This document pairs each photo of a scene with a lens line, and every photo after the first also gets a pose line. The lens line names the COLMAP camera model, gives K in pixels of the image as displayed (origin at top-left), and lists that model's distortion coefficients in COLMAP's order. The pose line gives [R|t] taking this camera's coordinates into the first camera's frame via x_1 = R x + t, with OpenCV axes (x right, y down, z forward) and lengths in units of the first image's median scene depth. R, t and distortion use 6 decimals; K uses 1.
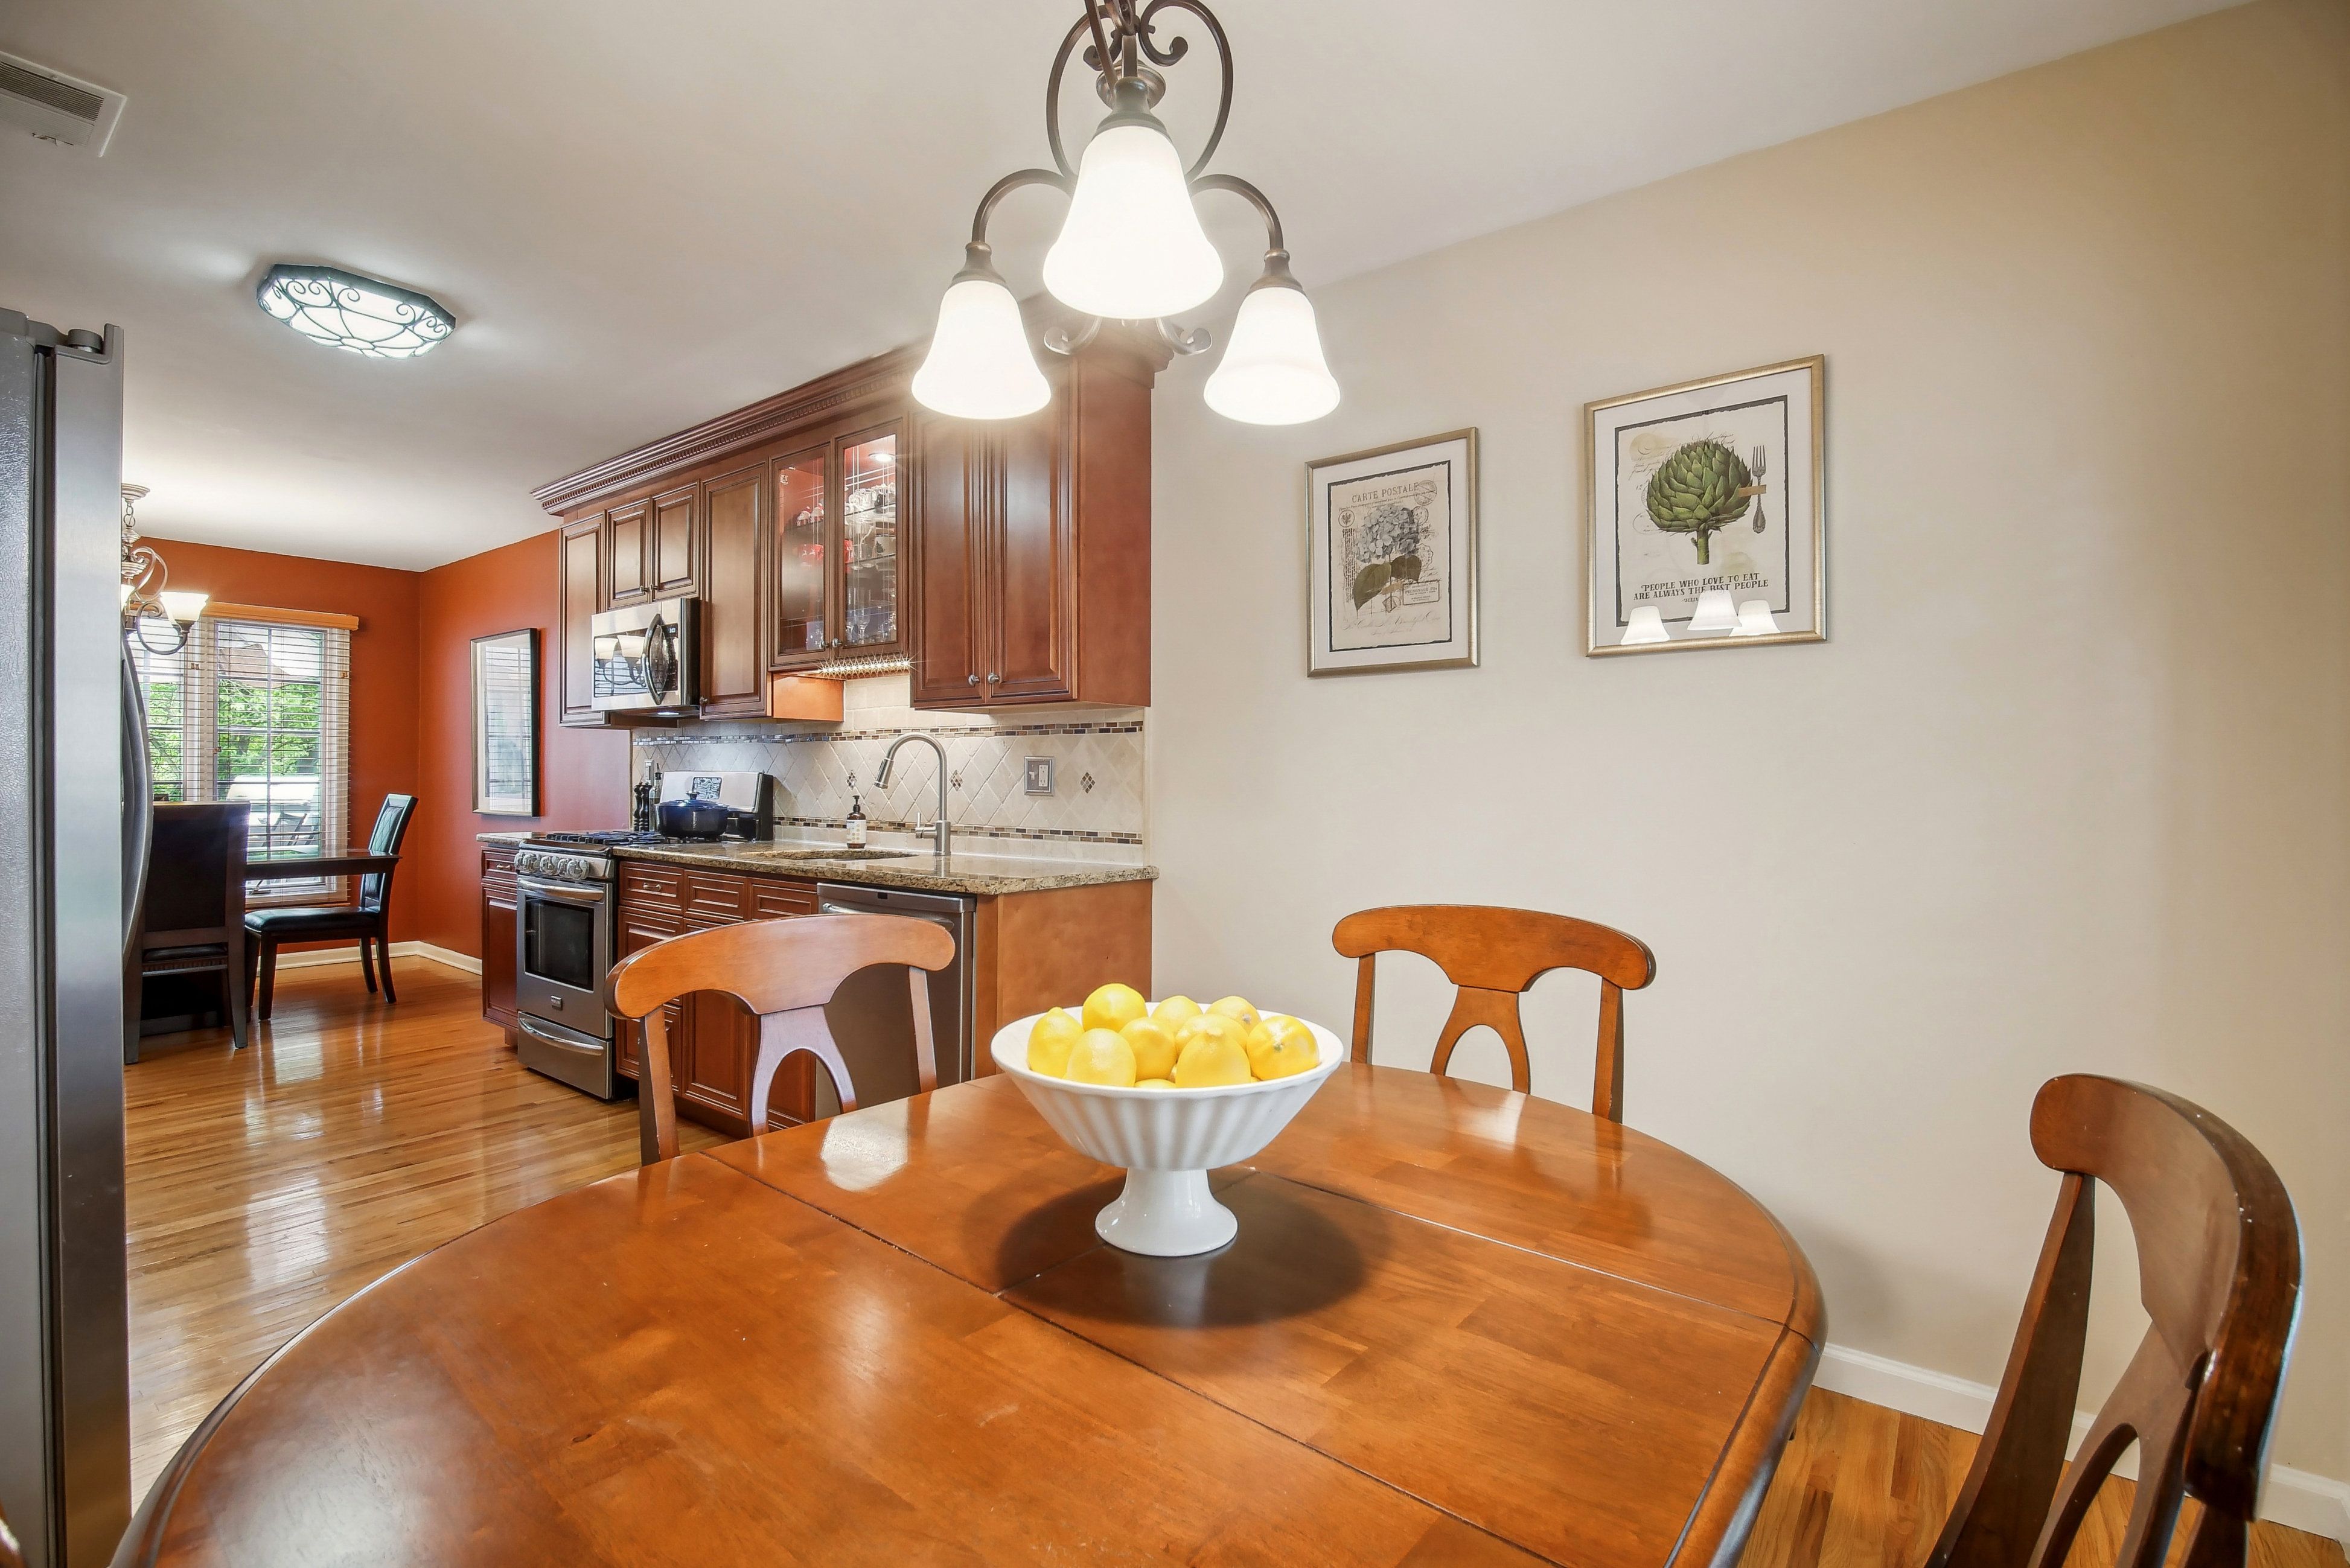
lens RADIAL K [[1036.2, 0, 1162.2], [0, 1036.2, 778.9], [0, 0, 1]] dist [-0.000643, -0.012707]
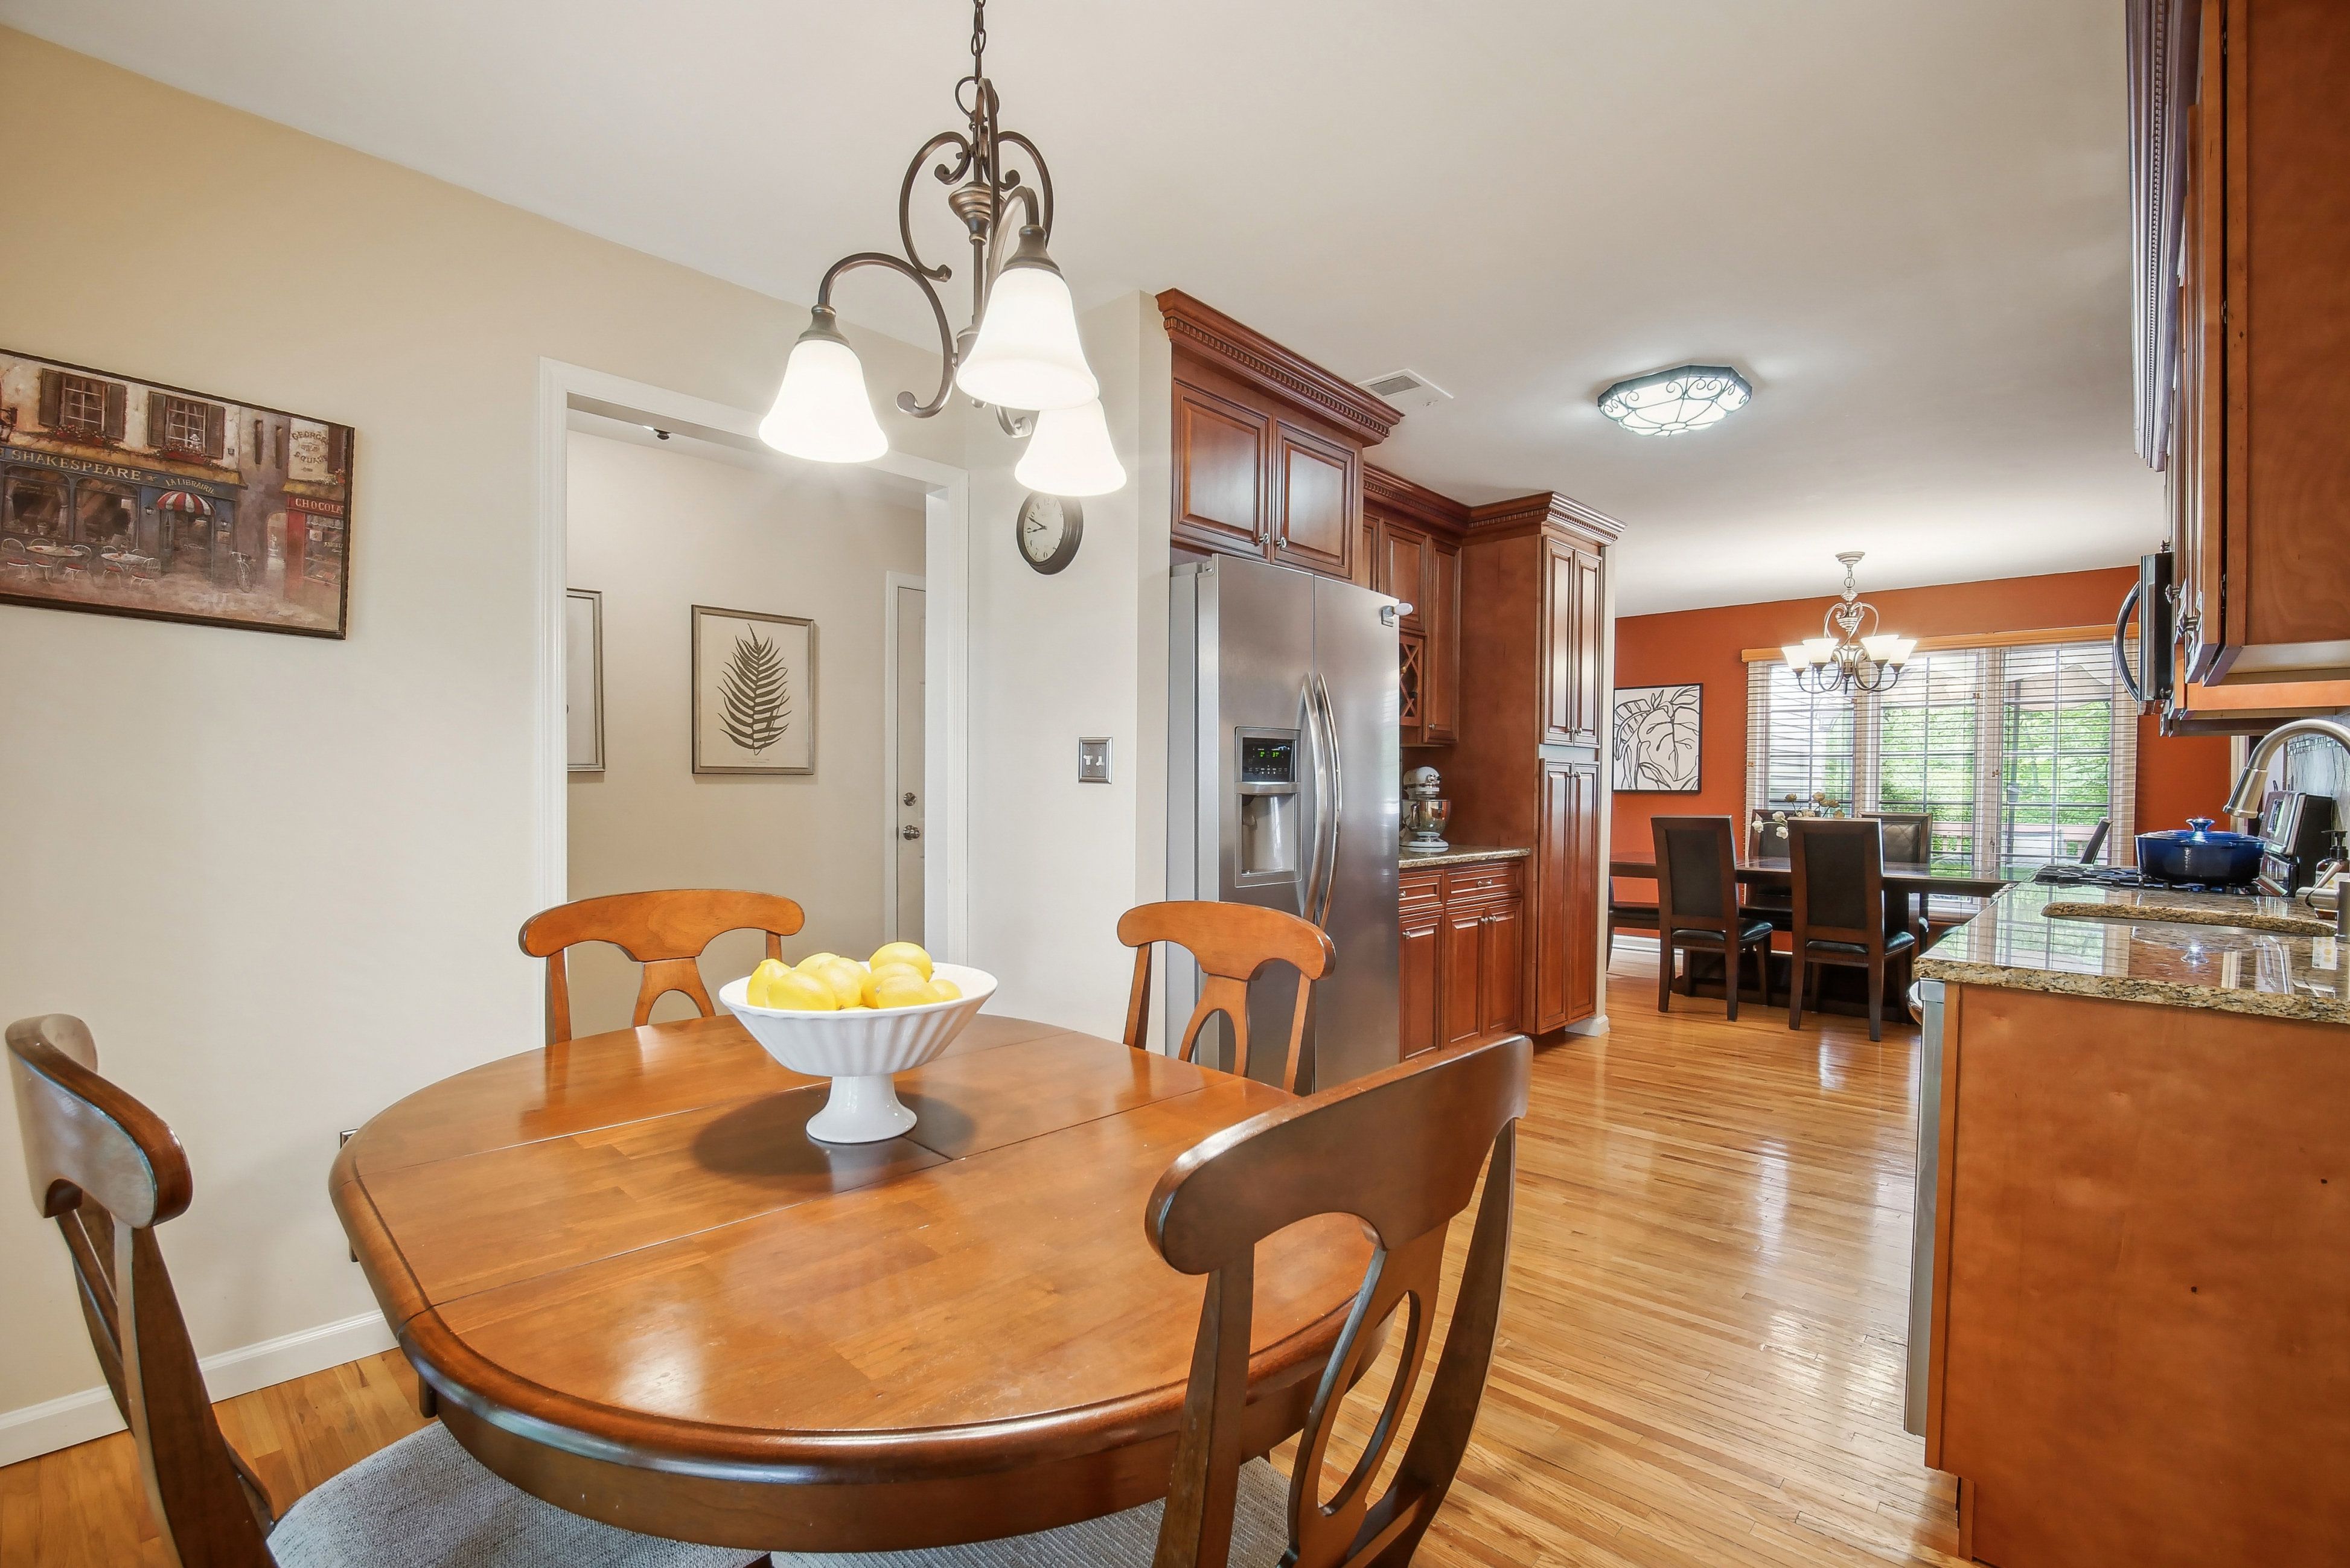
lens RADIAL K [[1068.9, 0, 1168.2], [0, 1068.9, 770.2], [0, 0, 1]] dist [-0.001317, -0.014146]
pose [[-0.083172, -0.021386, -0.996306, 0.321946], [-0.014329, 0.999692, -0.020262, 0.001504], [0.996432, 0.012591, -0.083453, 0.363218]]
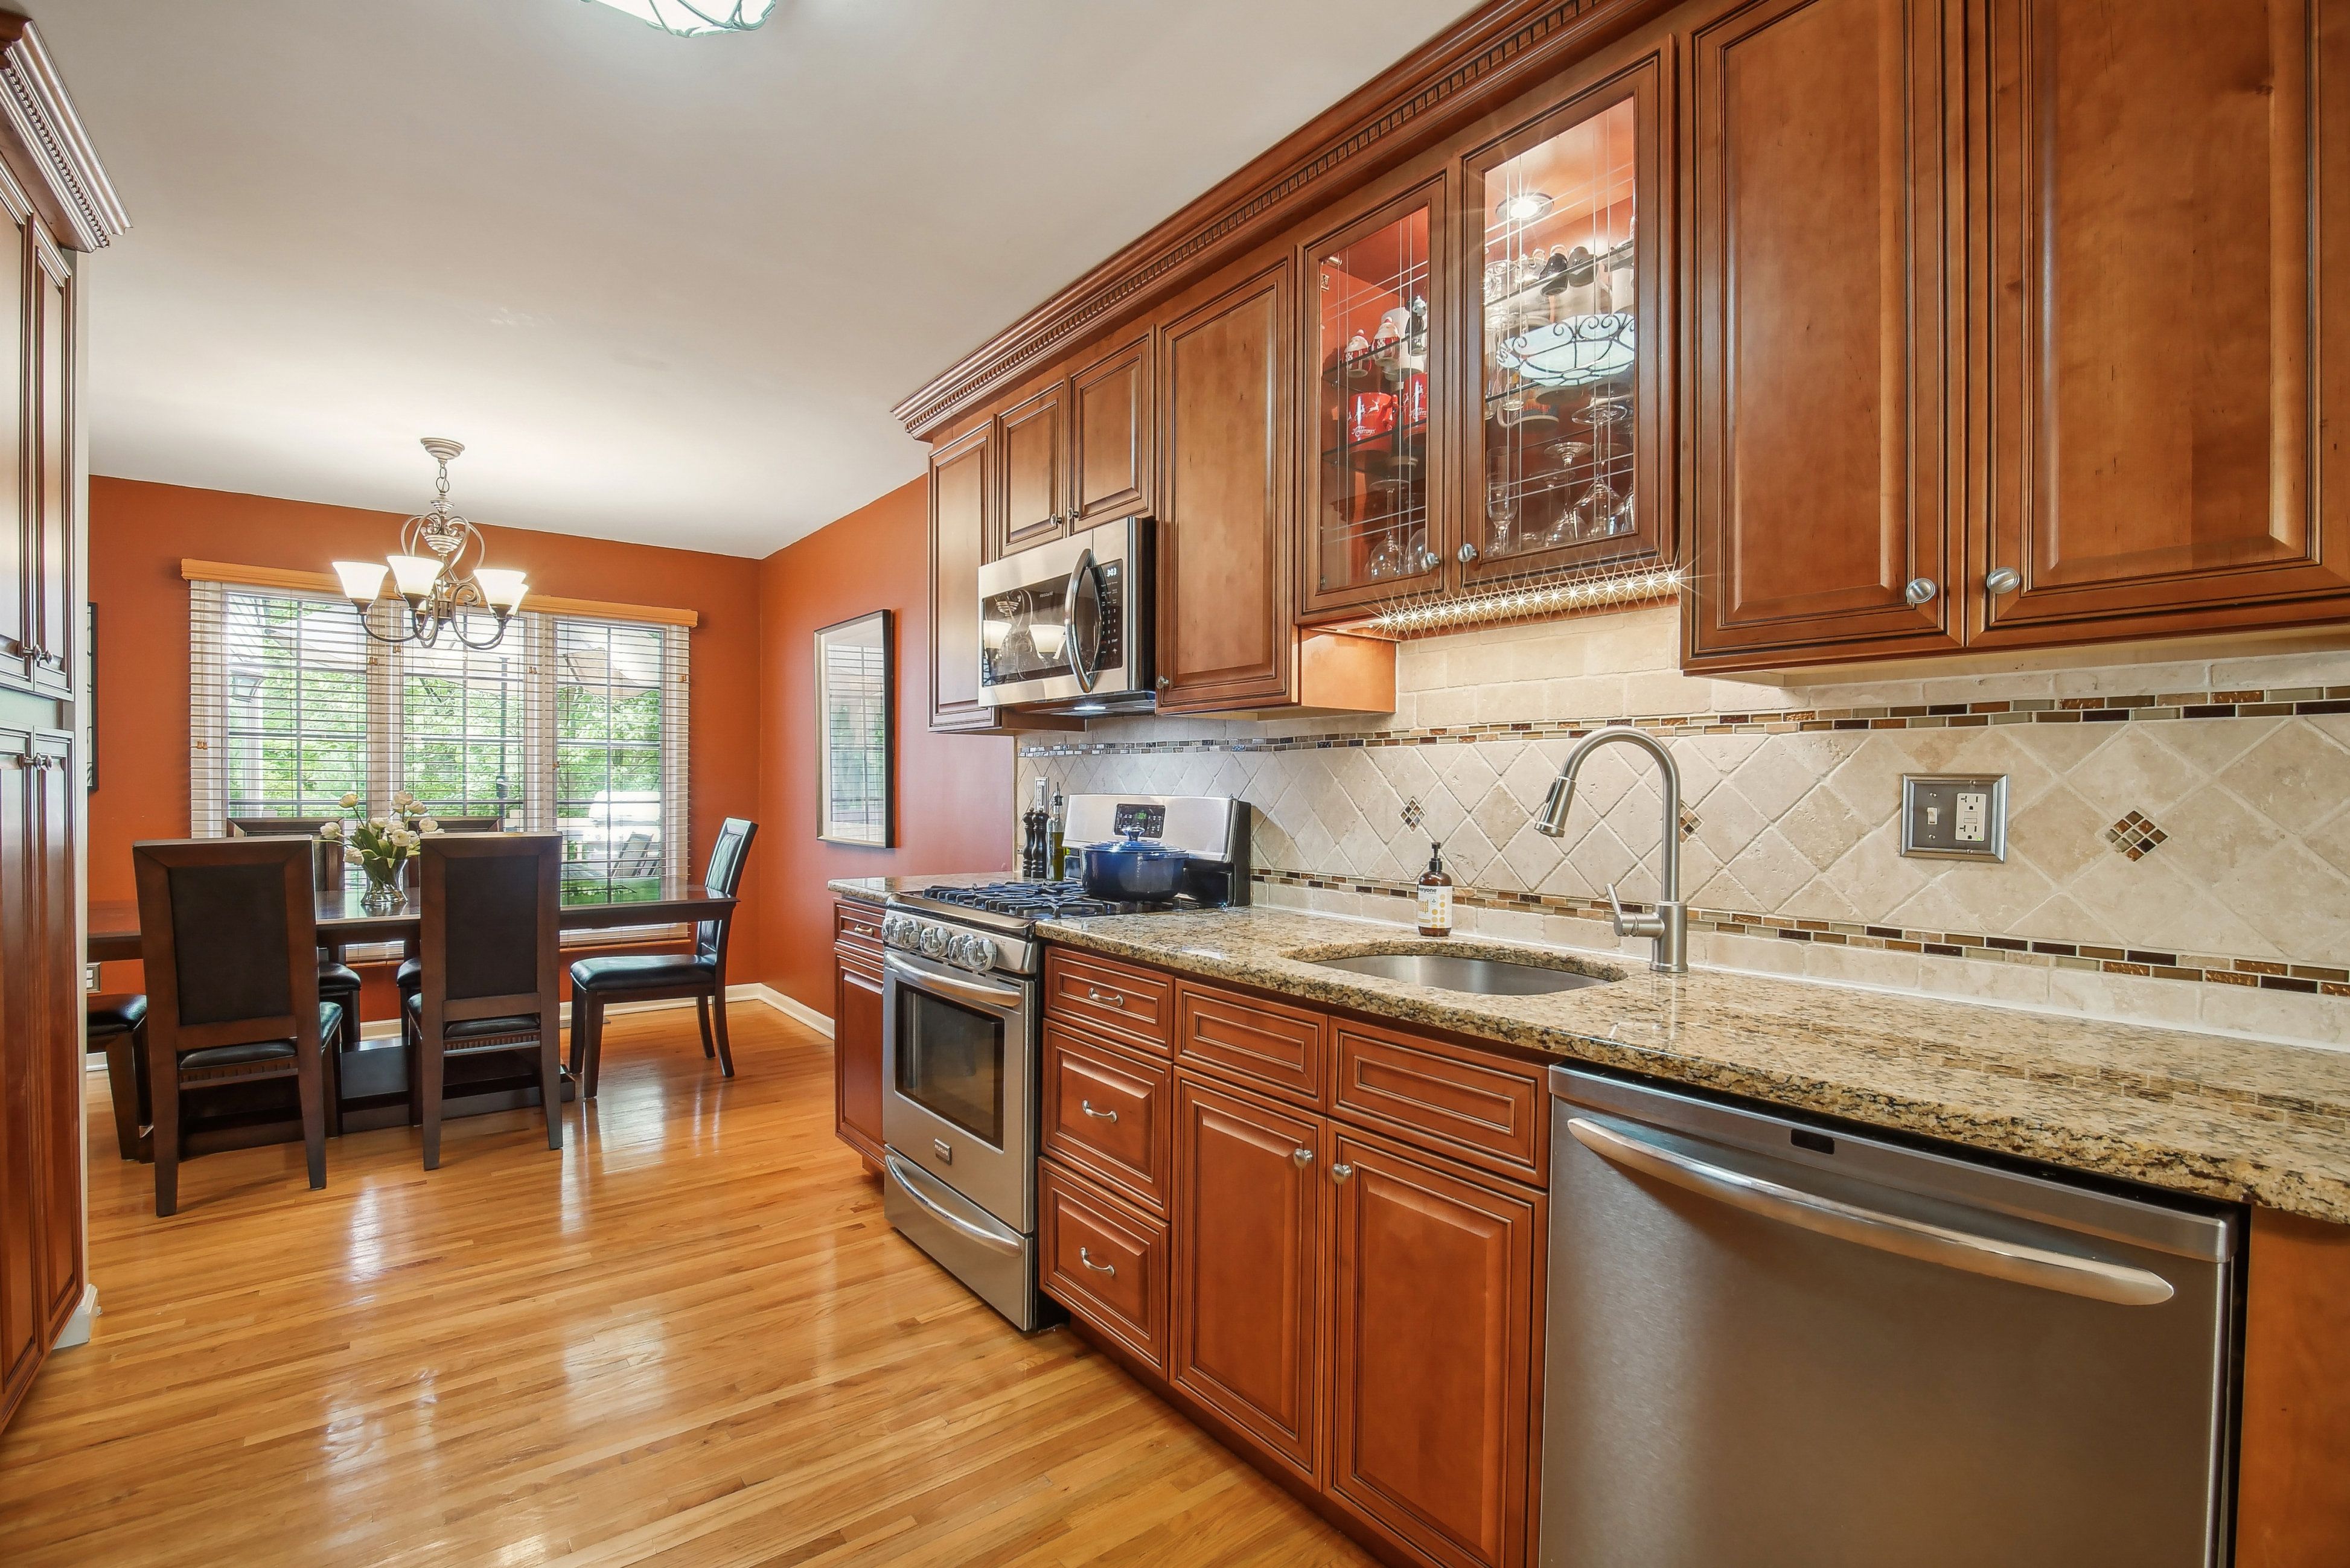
lens RADIAL K [[1055.5, 0, 1169.0], [0, 1055.5, 795.5], [0, 0, 1]] dist [-0.014313, -0.000234]
pose [[0.967713, 0.002798, -0.252038, -0.273703], [-0.001595, 0.999986, 0.004976, -0.011369], [0.252048, -0.004414, 0.967705, 0.383799]]
